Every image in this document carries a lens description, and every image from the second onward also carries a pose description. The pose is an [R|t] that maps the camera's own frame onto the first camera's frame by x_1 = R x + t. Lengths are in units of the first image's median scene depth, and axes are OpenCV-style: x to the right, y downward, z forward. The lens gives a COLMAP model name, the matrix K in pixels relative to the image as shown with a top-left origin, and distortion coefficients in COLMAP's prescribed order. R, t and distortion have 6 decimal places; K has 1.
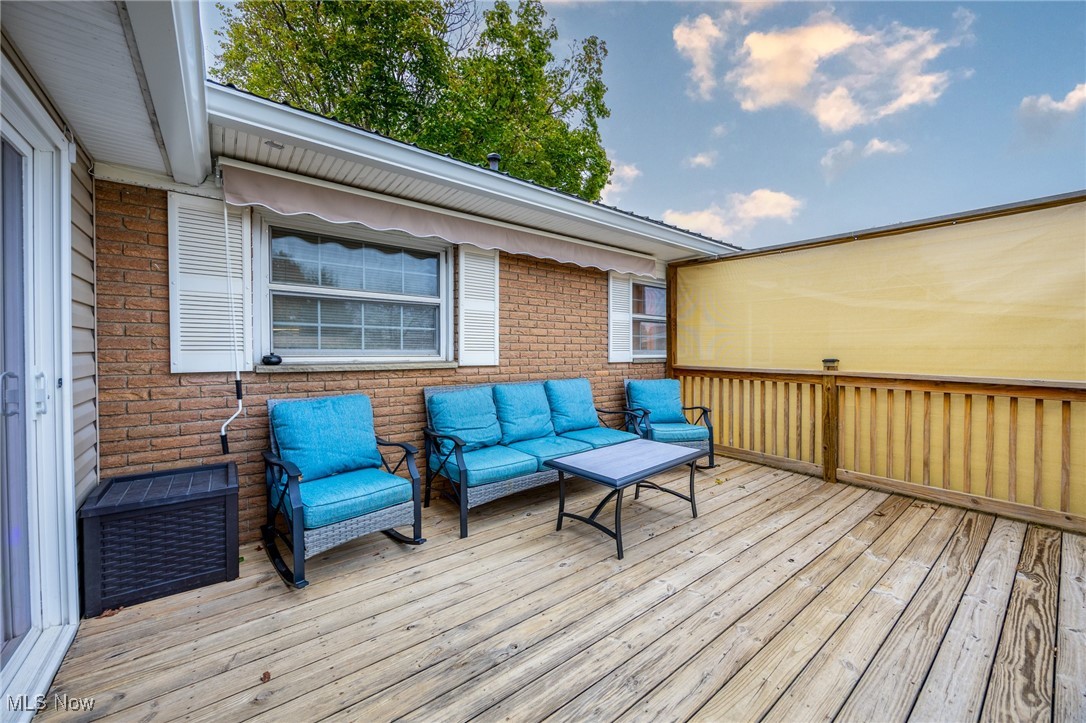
lens RADIAL K [[414.2, 0, 543.9], [0, 414.2, 356.4], [0, 0, 1]] dist [0.001267, 0.000075]
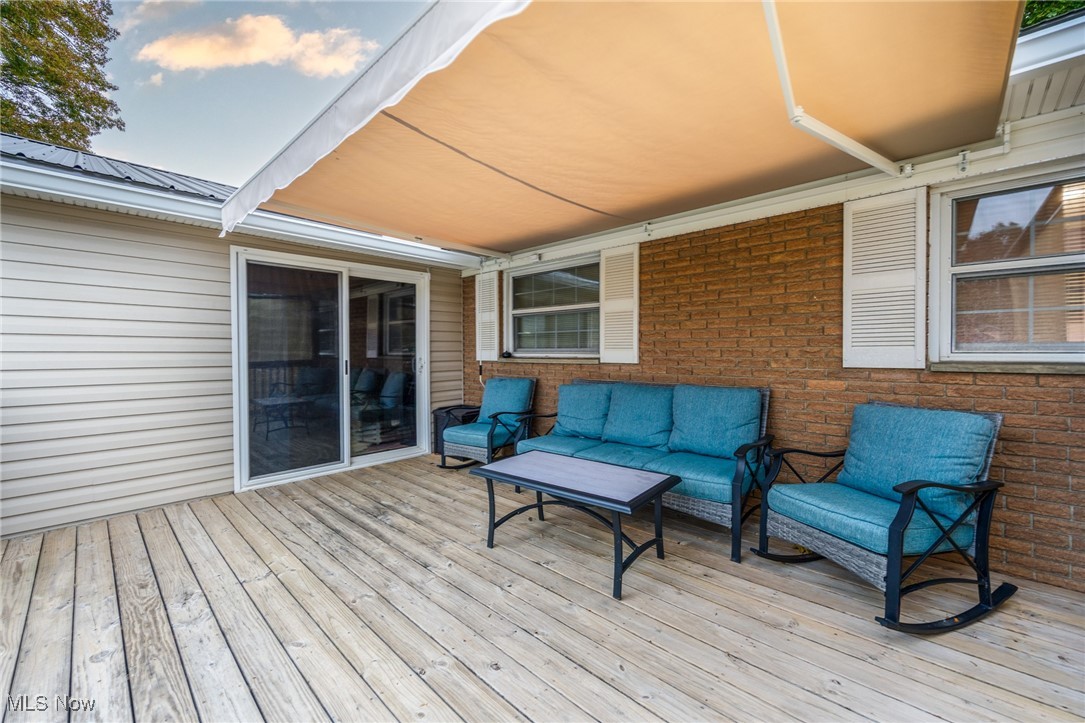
lens RADIAL K [[416.4, 0, 543.2], [0, 416.4, 359.8], [0, 0, 1]] dist [-0.005207, 0.000153]
pose [[0.169064, 0.024033, -0.985312, 1.288816], [-0.005159, 0.999711, 0.023499, -0.014969], [0.985592, 0.001110, 0.169139, 0.987493]]
